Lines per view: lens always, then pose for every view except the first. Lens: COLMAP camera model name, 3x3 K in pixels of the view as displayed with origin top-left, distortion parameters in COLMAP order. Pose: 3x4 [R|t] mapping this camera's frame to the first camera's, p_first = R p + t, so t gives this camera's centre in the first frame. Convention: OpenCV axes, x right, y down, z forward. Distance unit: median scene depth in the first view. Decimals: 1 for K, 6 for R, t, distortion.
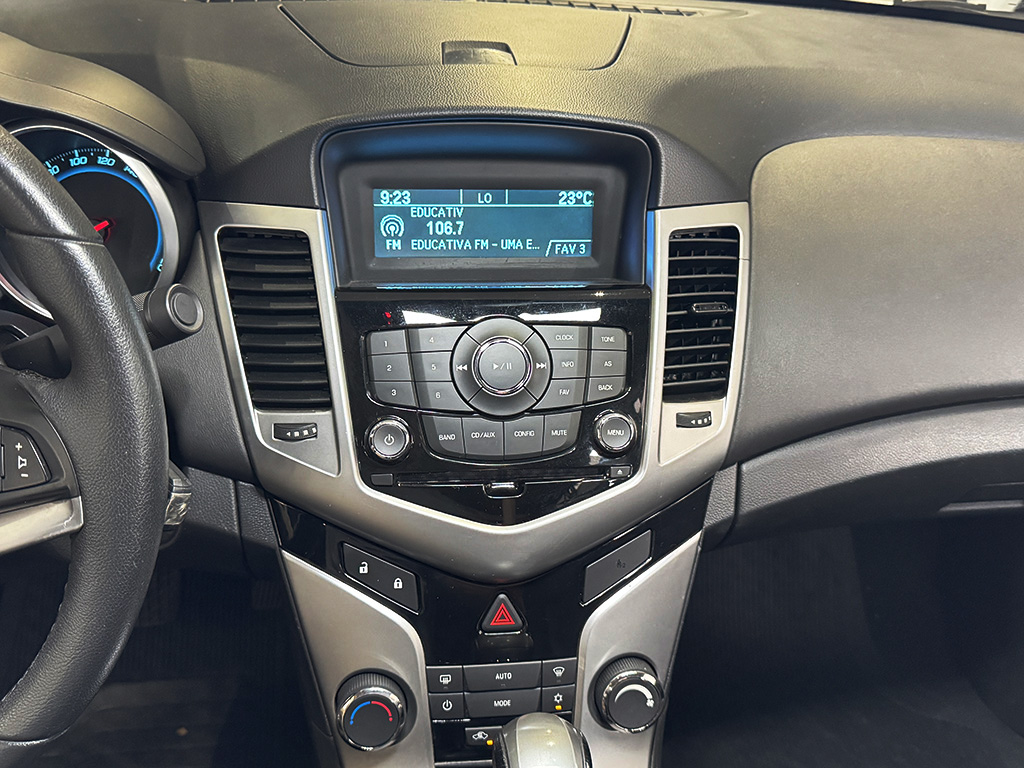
lens RADIAL K [[1008.1, 0, 507.4], [0, 1008.1, 386.8], [0, 0, 1]] dist [0.158988, -0.424292]
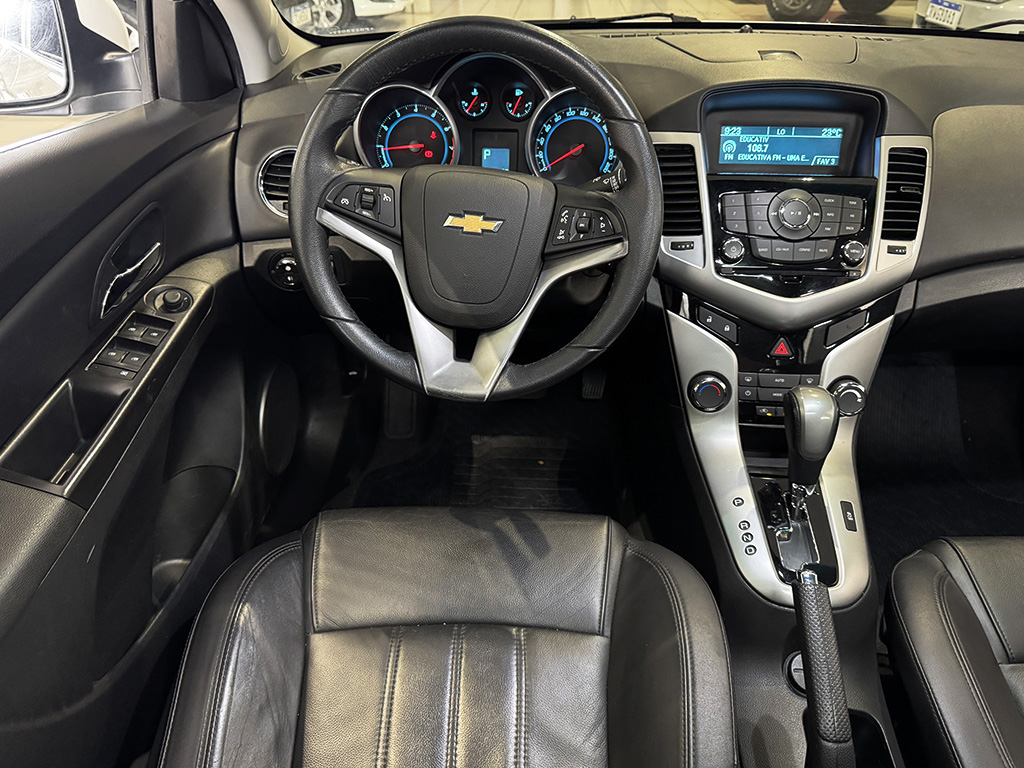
lens RADIAL K [[736.1, 0, 512.8], [0, 736.1, 386.0], [0, 0, 1]] dist [0.065738, -0.113733]
pose [[0.981571, 0.062091, -0.180731, -0.244096], [-0.054698, 0.997461, 0.045615, 0.257537], [0.183104, -0.034888, 0.982474, -0.469437]]
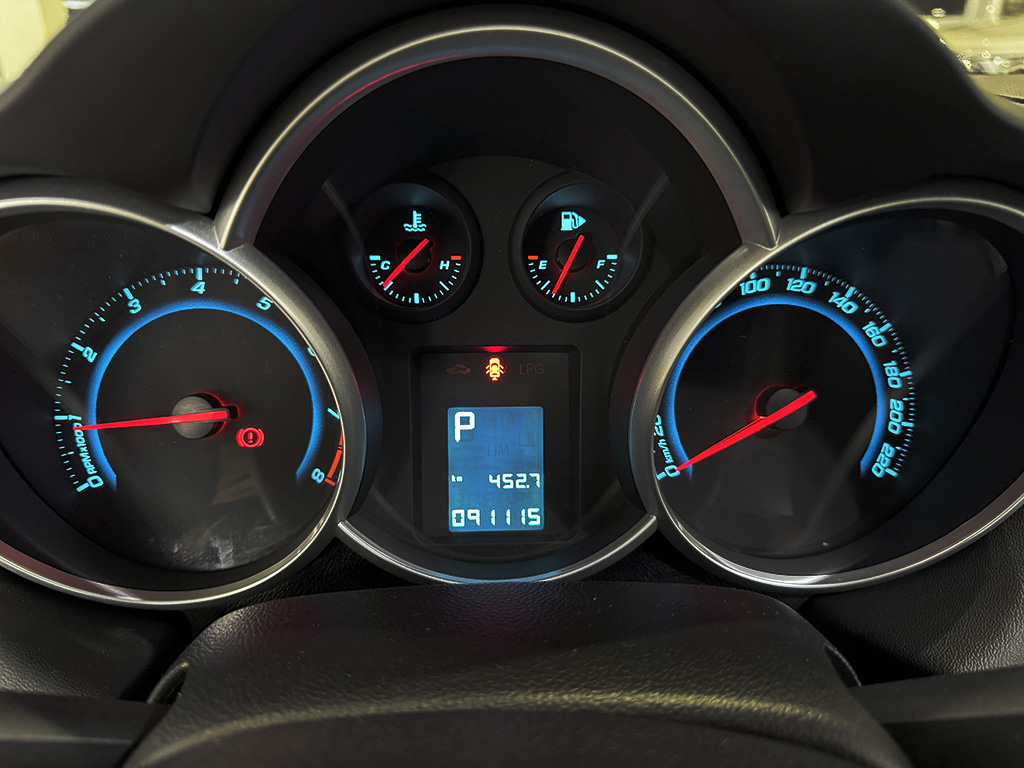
lens RADIAL K [[723.2, 0, 512.0], [0, 723.2, 384.0], [0, 0, 1]] dist [0.088351, -0.192569]
pose [[0.997622, -0.008032, -0.068450, -0.545473], [0.000825, 0.994505, -0.104682, -0.128611], [0.068914, 0.104377, 0.992147, 0.616590]]
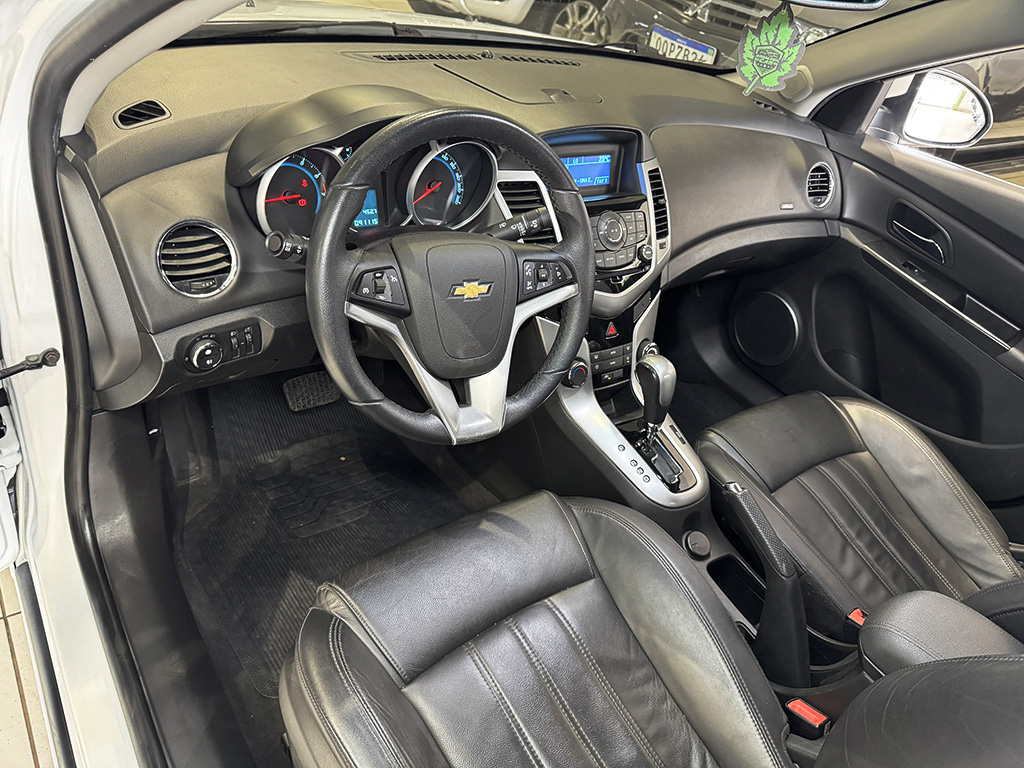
lens RADIAL K [[733.4, 0, 507.5], [0, 733.4, 389.8], [0, 0, 1]] dist [0.093143, -0.114759]
pose [[0.875149, -0.187166, 0.446188, -1.097562], [0.112659, 0.975631, 0.188287, -0.008059], [-0.470556, -0.114512, 0.874908, -0.531020]]
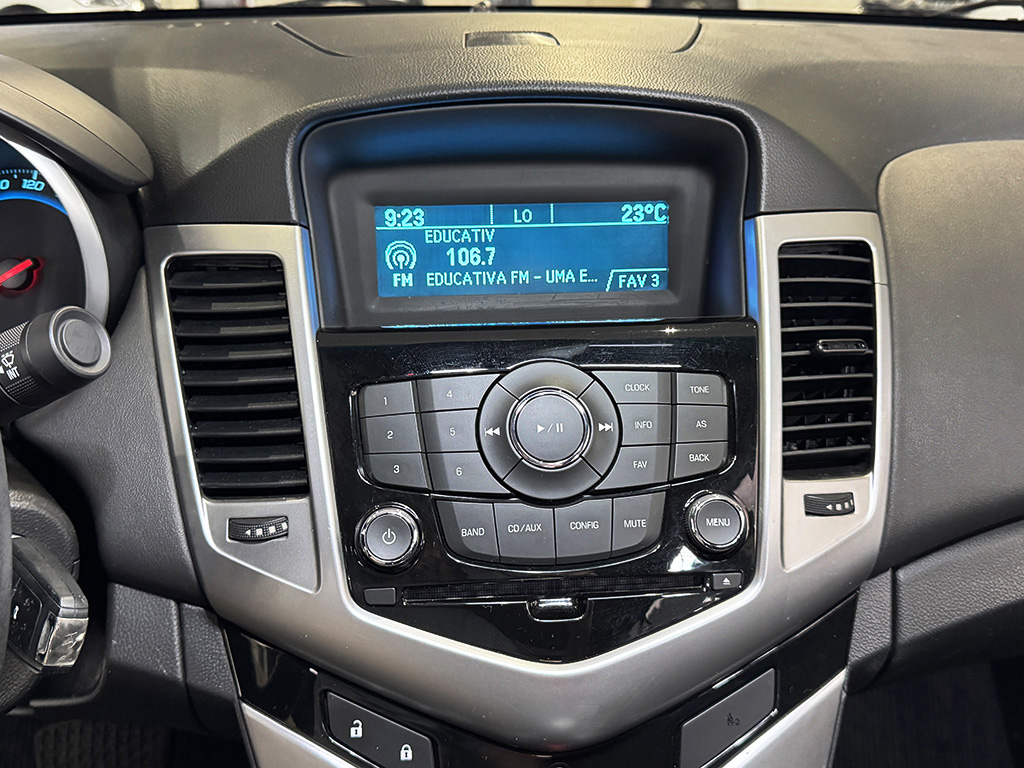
lens RADIAL K [[1008.1, 0, 507.4], [0, 1008.1, 386.8], [0, 0, 1]] dist [0.158988, -0.424292]
pose [[0.998157, -0.026328, -0.054684, 0.004253], [0.019011, 0.991300, -0.130240, 0.039847], [0.057638, 0.128960, 0.989973, 0.286380]]
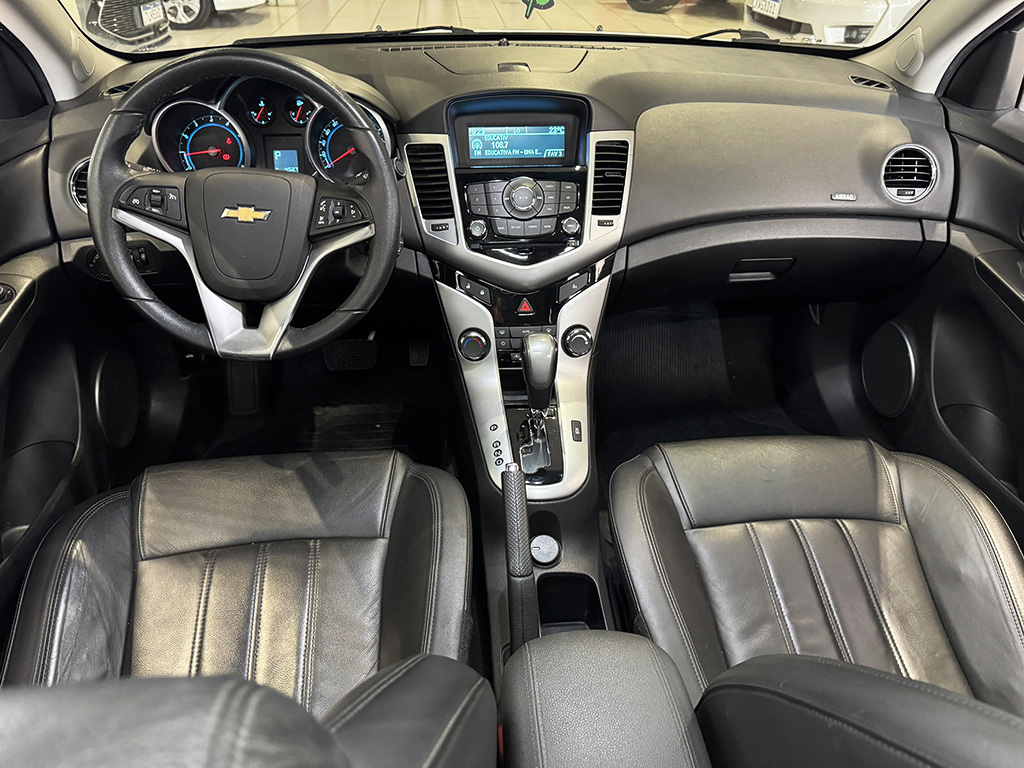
lens RADIAL K [[733.4, 0, 507.5], [0, 733.4, 389.8], [0, 0, 1]] dist [0.093143, -0.114759]
pose [[0.997784, -0.007830, -0.066082, 0.066776], [0.011780, 0.998153, 0.059602, 0.317422], [0.065493, -0.060249, 0.996033, -0.753958]]
